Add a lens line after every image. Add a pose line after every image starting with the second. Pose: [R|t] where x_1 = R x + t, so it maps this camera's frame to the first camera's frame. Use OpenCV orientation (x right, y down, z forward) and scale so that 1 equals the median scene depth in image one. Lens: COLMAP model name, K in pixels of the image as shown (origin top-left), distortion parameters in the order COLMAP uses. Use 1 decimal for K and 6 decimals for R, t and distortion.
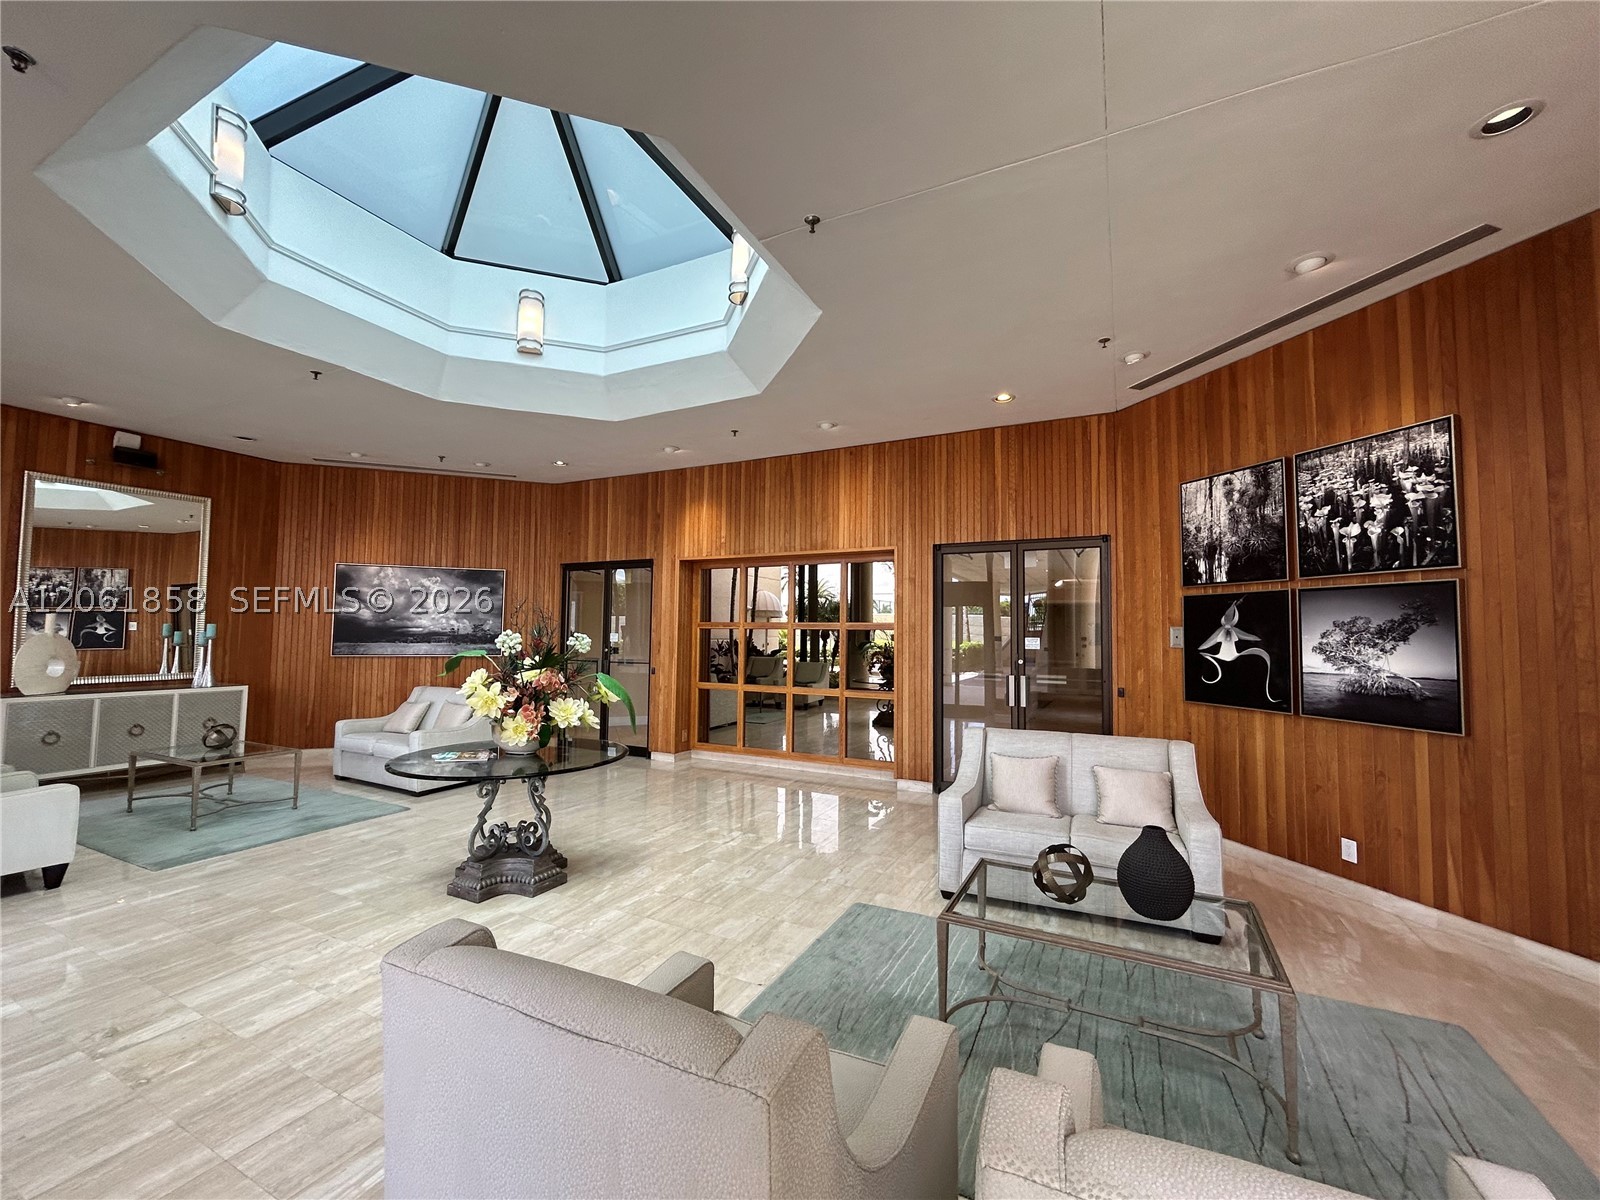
lens RADIAL K [[653.9, 0, 802.1], [0, 653.9, 600.0], [0, 0, 1]] dist [0.011254, 0.000564]
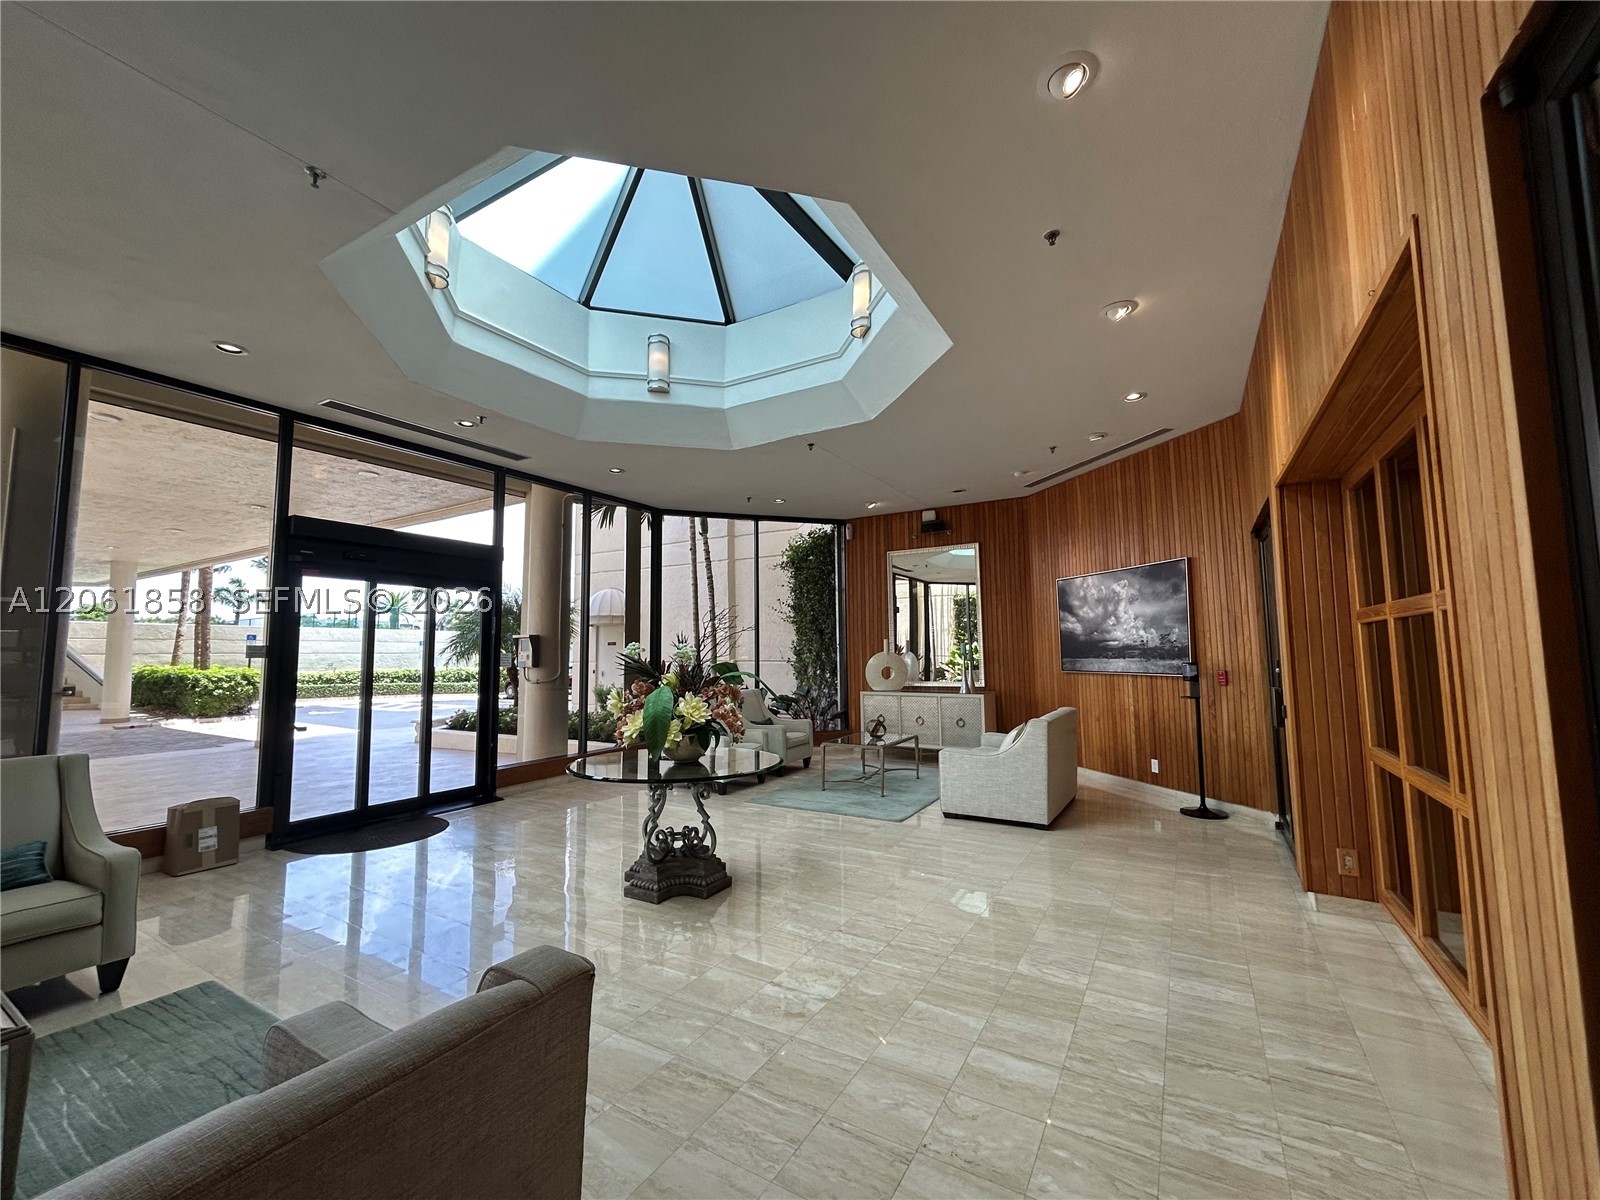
lens RADIAL K [[653.9, 0, 799.8], [0, 653.9, 598.4], [0, 0, 1]] dist [0.011254, 0.000564]
pose [[-0.064666, -0.095005, -0.993374, 0.308013], [0.063385, 0.993057, -0.099101, 0.046049], [0.995892, -0.069374, -0.058195, 0.642173]]
